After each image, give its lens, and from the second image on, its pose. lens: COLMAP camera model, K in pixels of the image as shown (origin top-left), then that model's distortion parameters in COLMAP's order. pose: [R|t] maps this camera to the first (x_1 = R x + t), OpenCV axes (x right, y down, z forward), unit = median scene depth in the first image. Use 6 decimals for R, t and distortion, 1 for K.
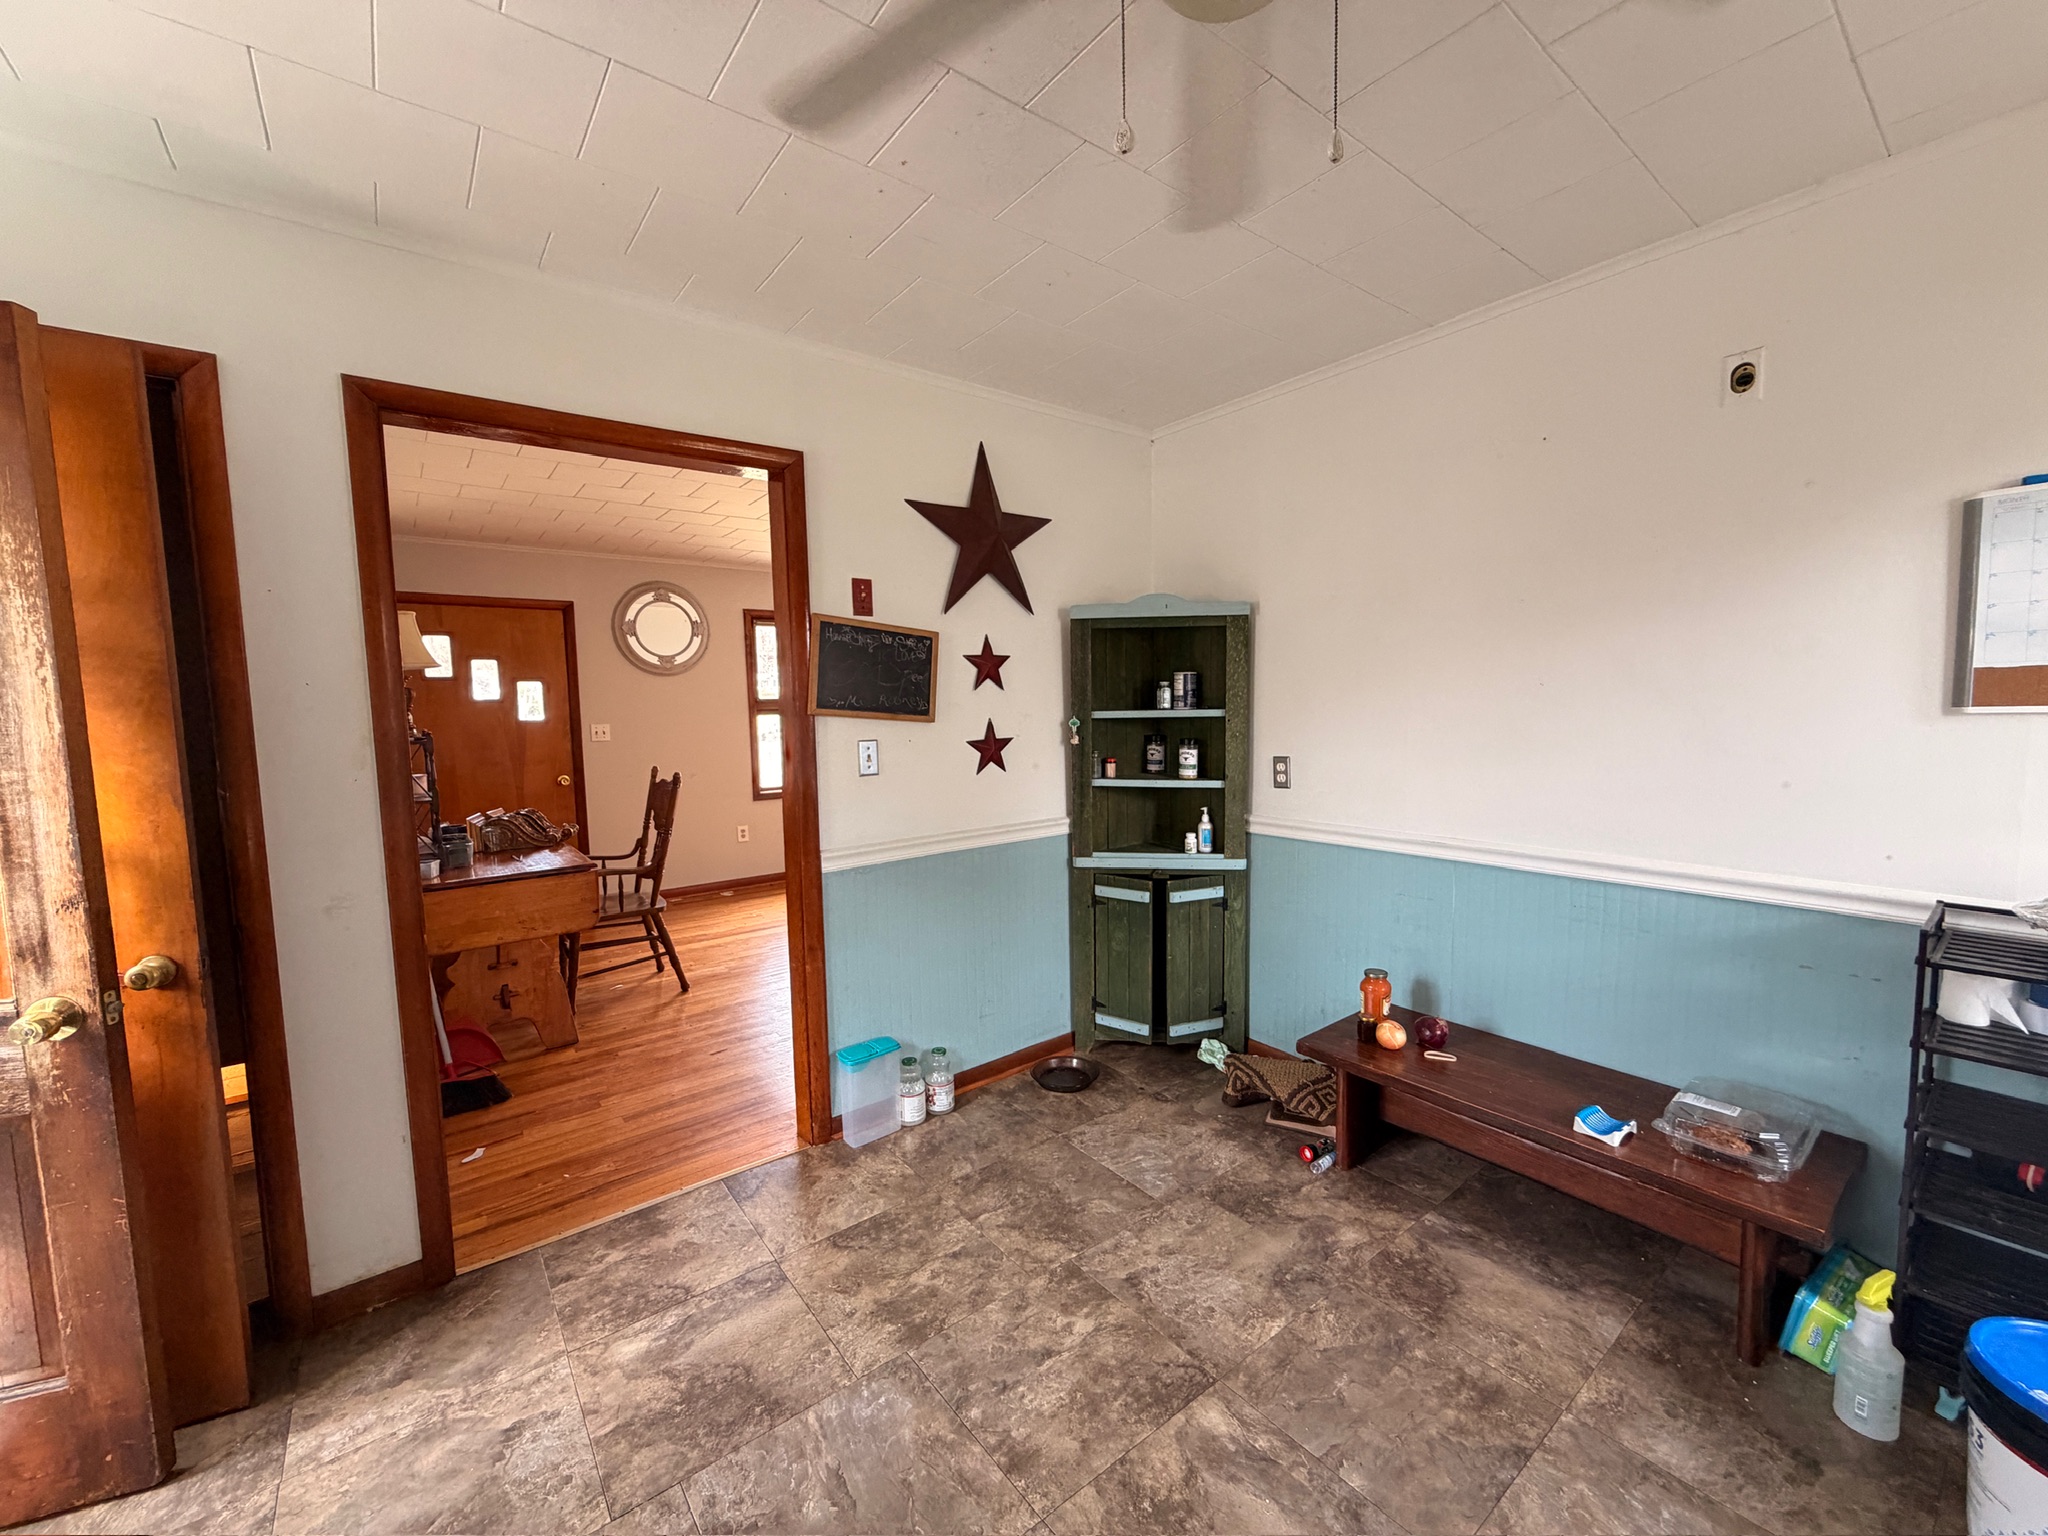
lens RADIAL K [[817.3, 0, 1035.8], [0, 817.3, 771.0], [0, 0, 1]] dist [0.001415, 0.000058]
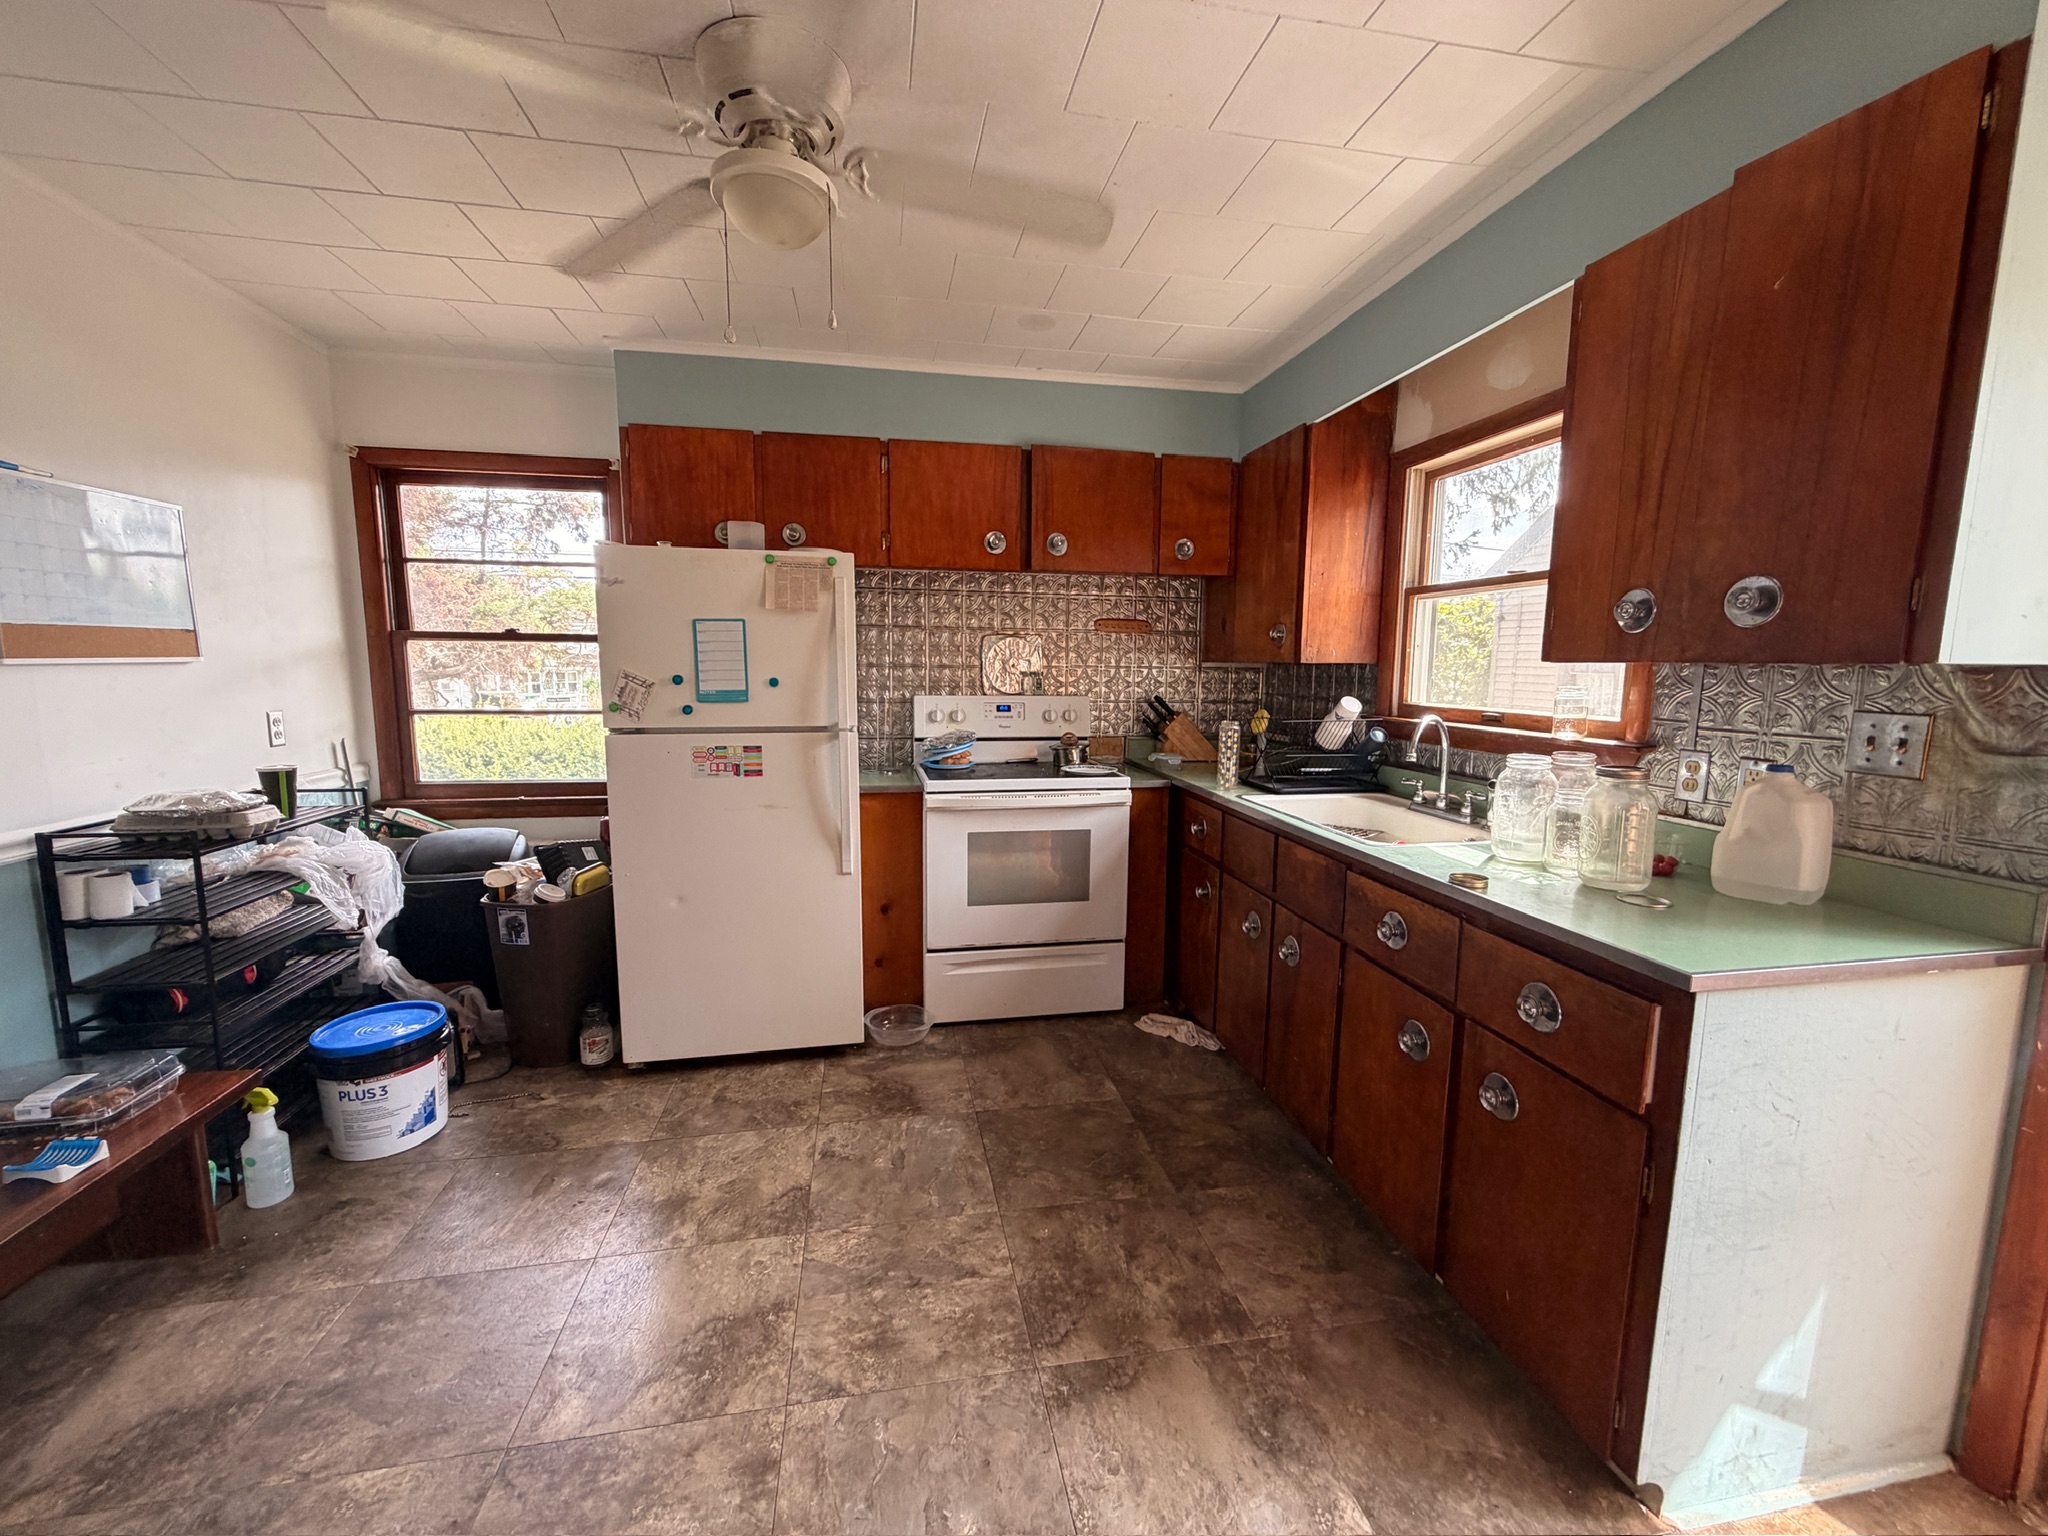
lens RADIAL K [[817.3, 0, 1026.6], [0, 817.3, 774.7], [0, 0, 1]] dist [0.001415, 0.000058]
pose [[-0.885313, -0.042770, 0.463025, -0.639533], [0.053625, 0.979726, 0.193031, -0.067663], [-0.461893, 0.195722, -0.865071, 1.424913]]
